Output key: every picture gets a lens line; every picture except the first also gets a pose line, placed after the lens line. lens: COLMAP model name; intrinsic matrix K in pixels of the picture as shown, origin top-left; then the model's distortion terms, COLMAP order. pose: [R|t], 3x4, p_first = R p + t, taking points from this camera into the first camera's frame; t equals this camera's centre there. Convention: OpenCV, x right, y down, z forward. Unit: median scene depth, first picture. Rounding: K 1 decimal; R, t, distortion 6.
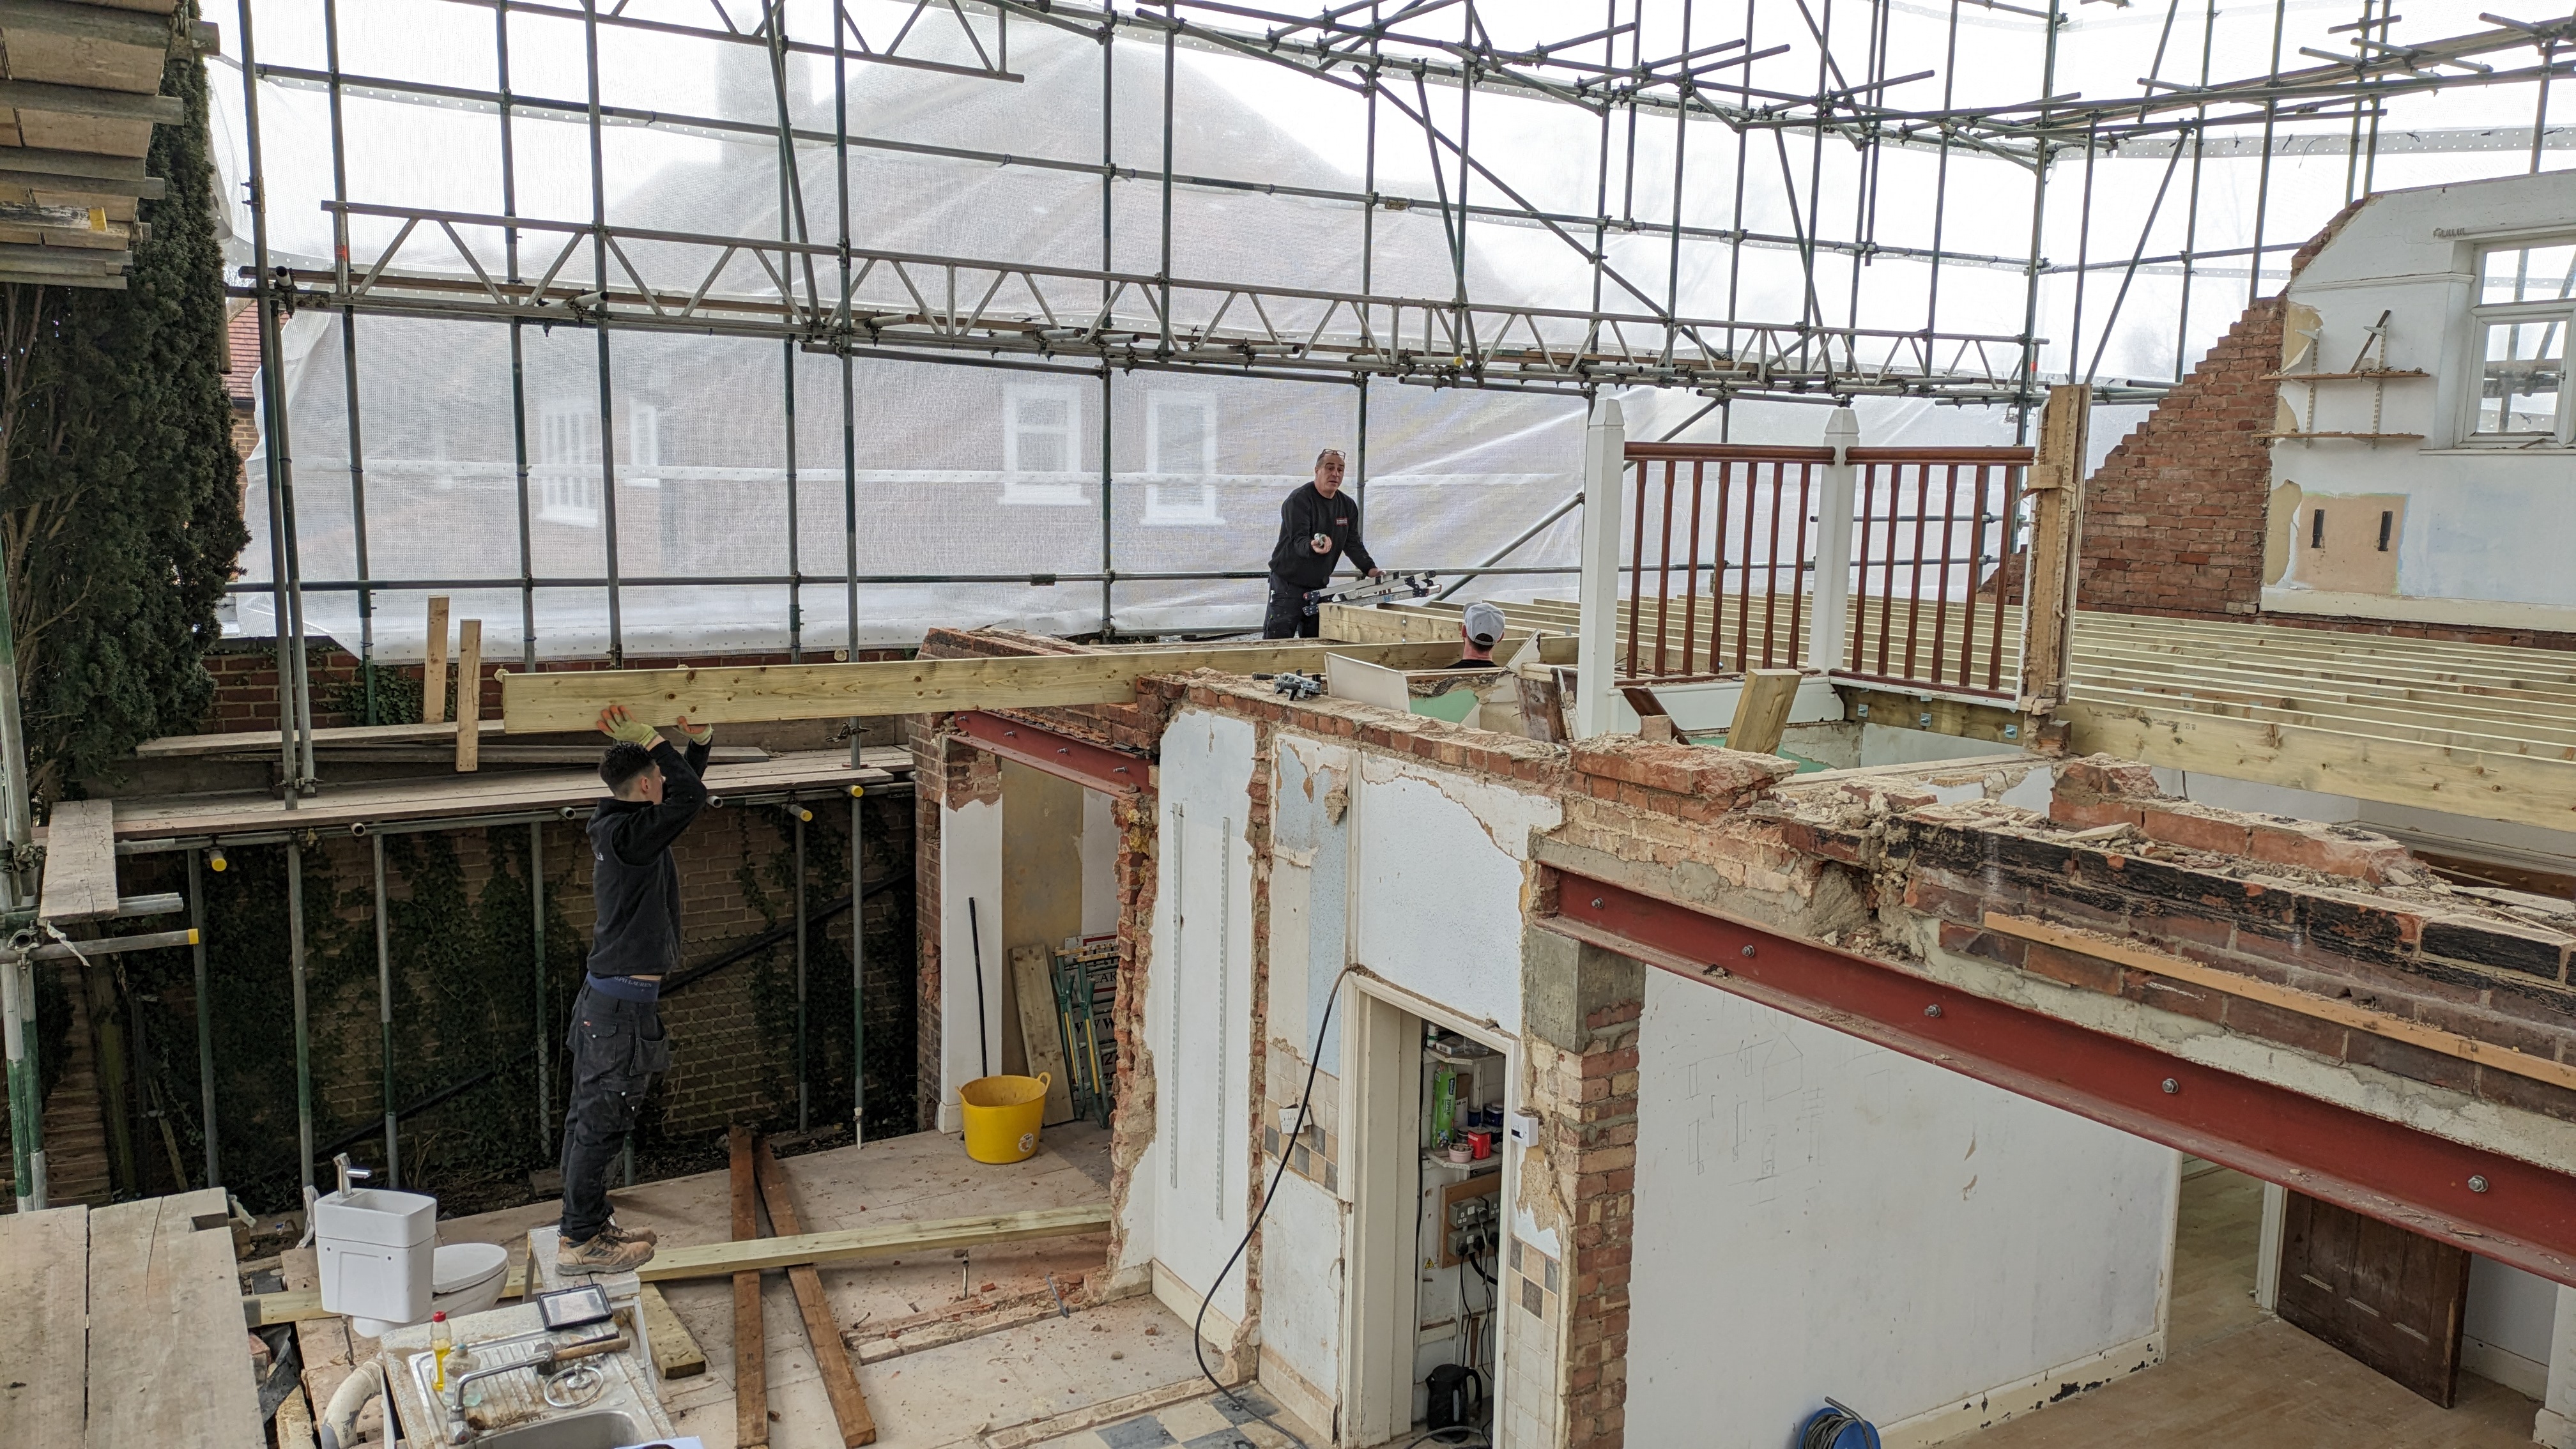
lens RADIAL K [[1878.0, 0, 1293.3], [0, 1878.0, 730.9], [0, 0, 1]] dist [0.056979, -0.003086]
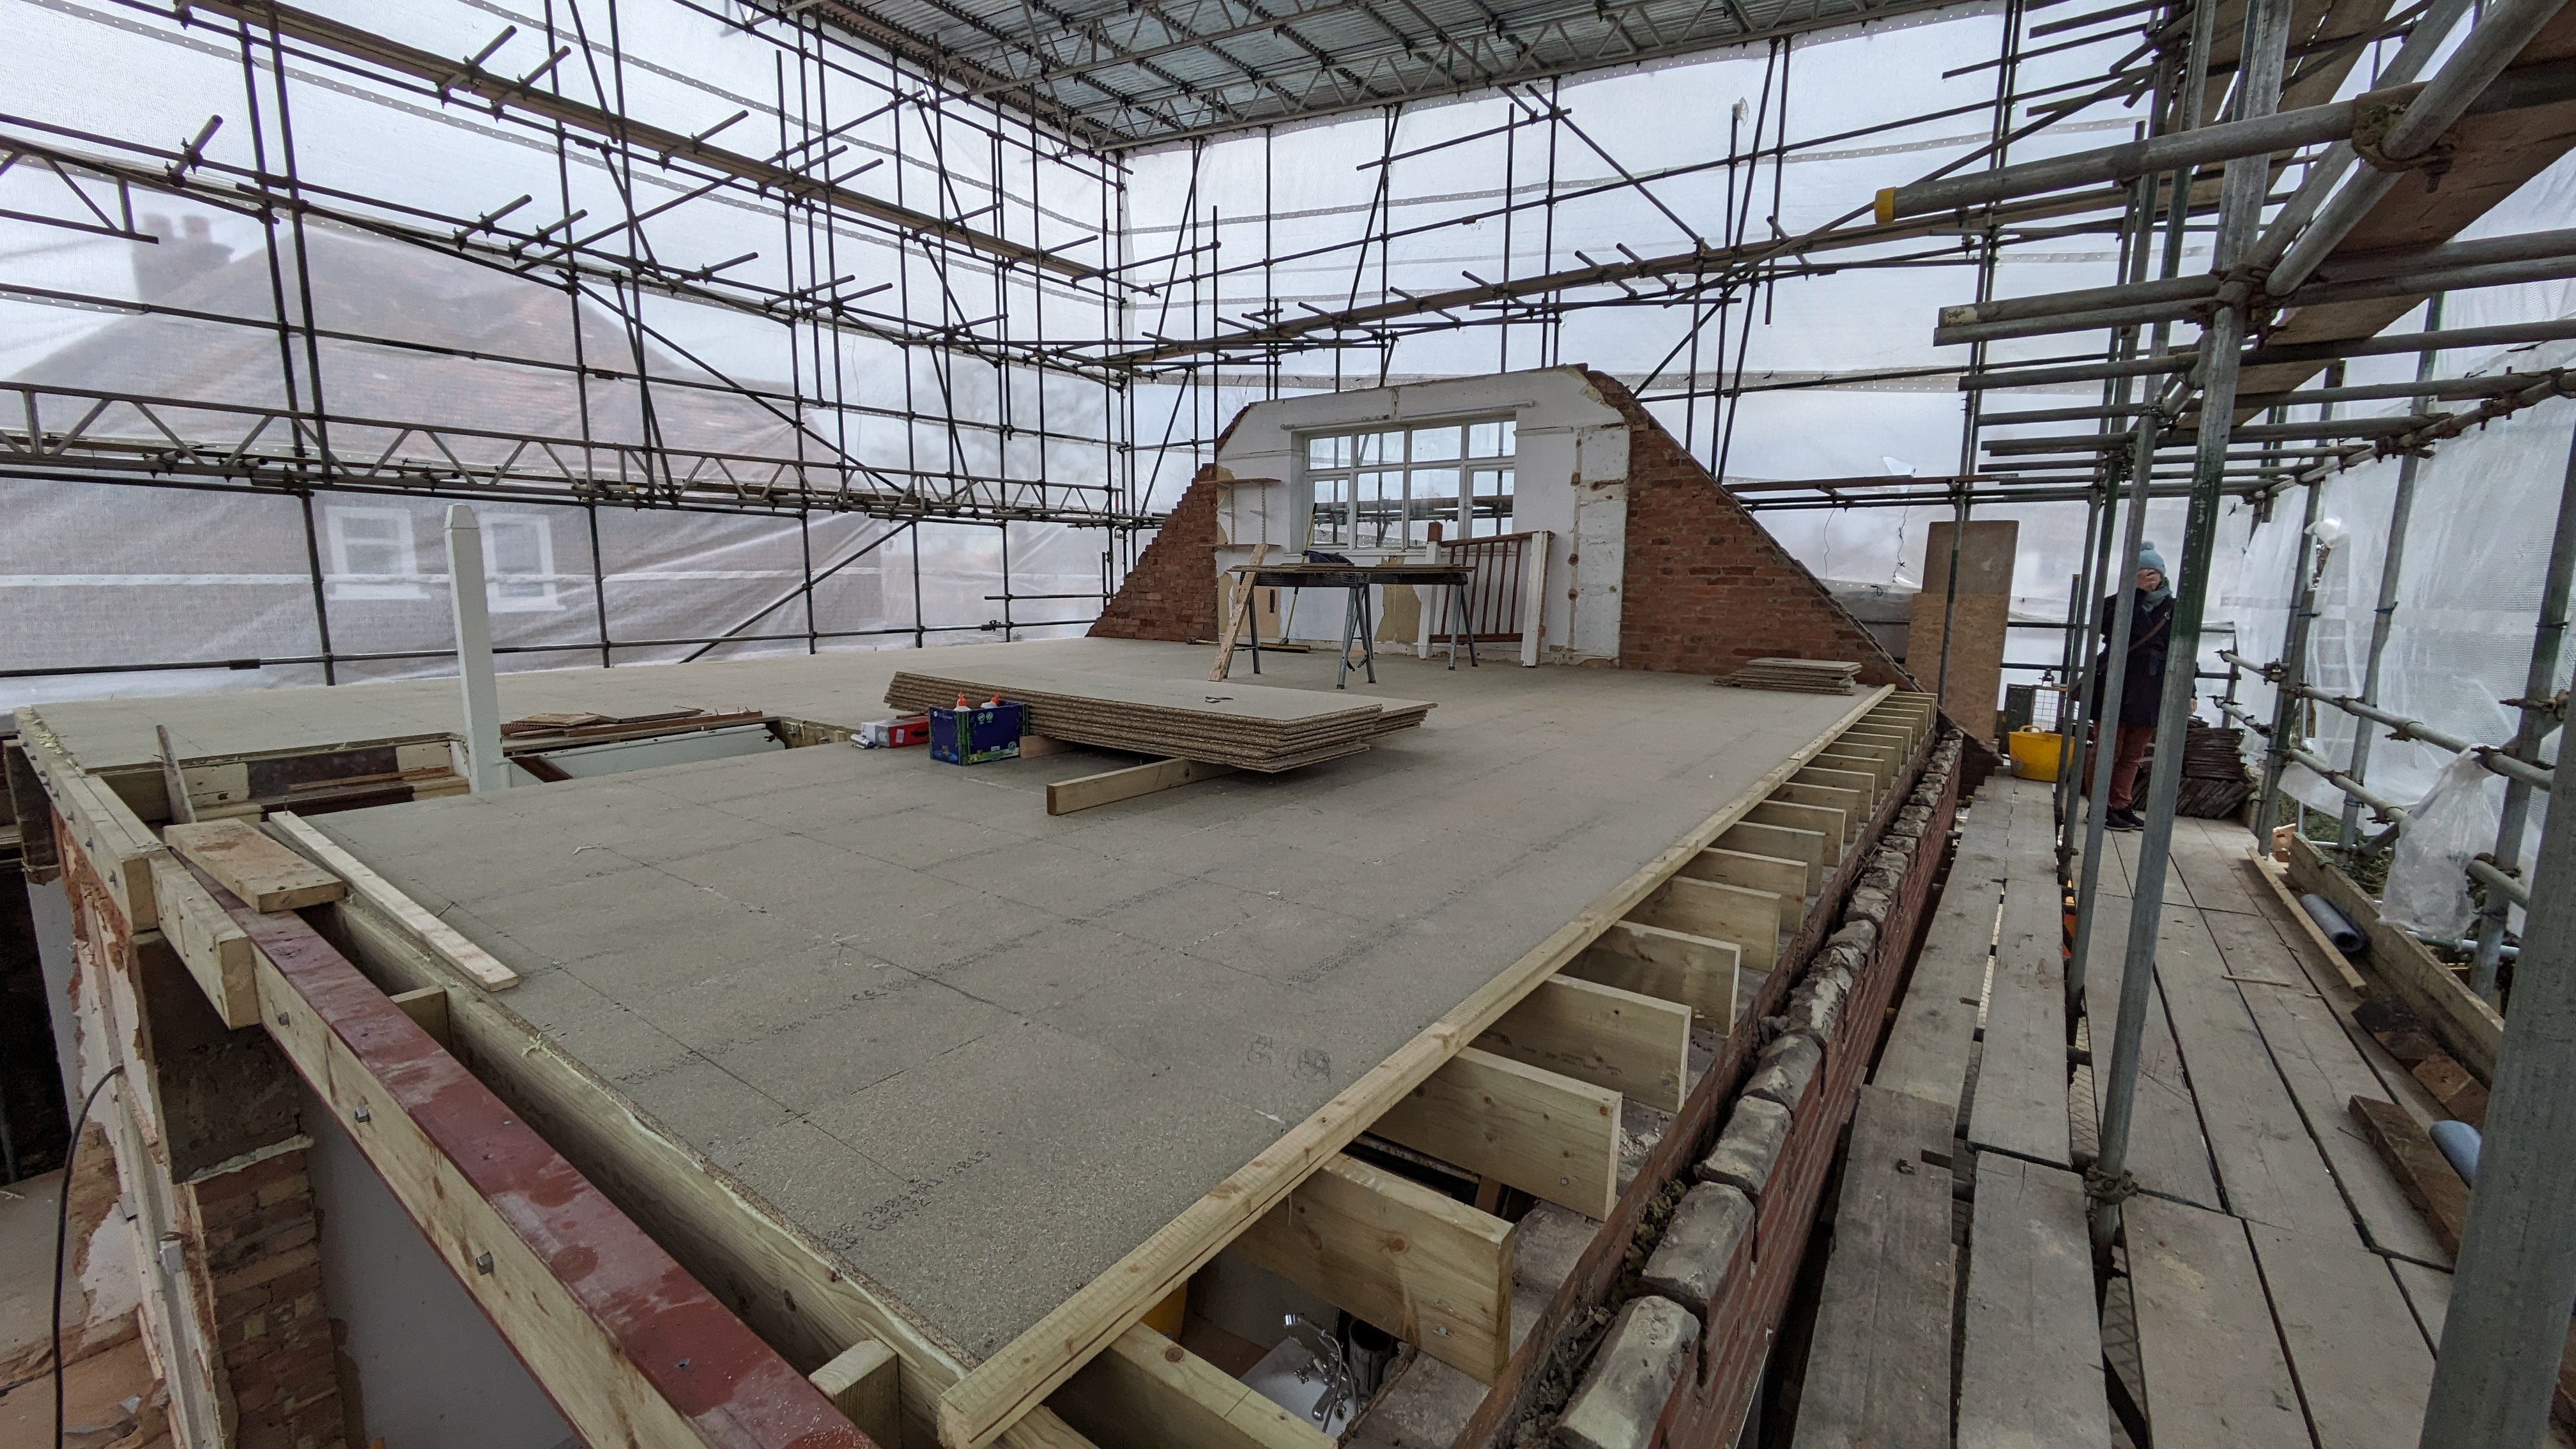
lens RADIAL K [[1009.9, 0, 1281.7], [0, 1009.9, 724.4], [0, 0, 1]] dist [0.003619, 0.000481]
pose [[0.932121, -0.067157, 0.355866, 0.220088], [0.062621, 0.997742, 0.024267, -0.013263], [-0.356692, -0.000335, 0.934222, 0.133422]]
